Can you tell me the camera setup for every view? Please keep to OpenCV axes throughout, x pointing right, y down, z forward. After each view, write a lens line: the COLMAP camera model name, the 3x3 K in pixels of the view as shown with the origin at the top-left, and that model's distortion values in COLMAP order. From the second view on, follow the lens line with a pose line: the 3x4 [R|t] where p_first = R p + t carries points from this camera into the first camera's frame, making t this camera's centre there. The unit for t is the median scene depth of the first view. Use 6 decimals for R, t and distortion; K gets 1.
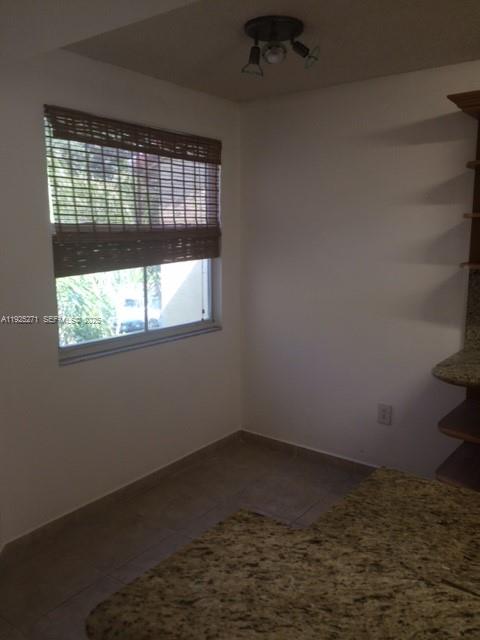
lens RADIAL K [[545.7, 0, 240.0], [0, 545.7, 320.4], [0, 0, 1]] dist [0.013460, -0.001527]
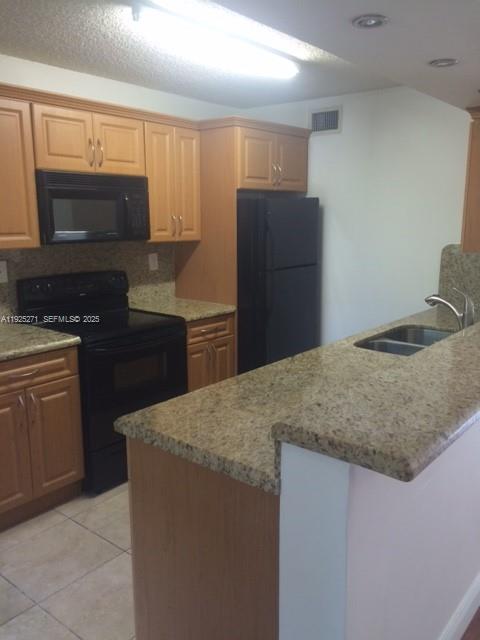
lens RADIAL K [[545.7, 0, 239.7], [0, 545.7, 320.2], [0, 0, 1]] dist [0.013460, -0.001527]
pose [[0.046227, -0.192176, 0.980271, -1.504897], [0.169568, 0.968588, 0.181889, -0.185571], [-0.984434, 0.157815, 0.077362, 1.131566]]
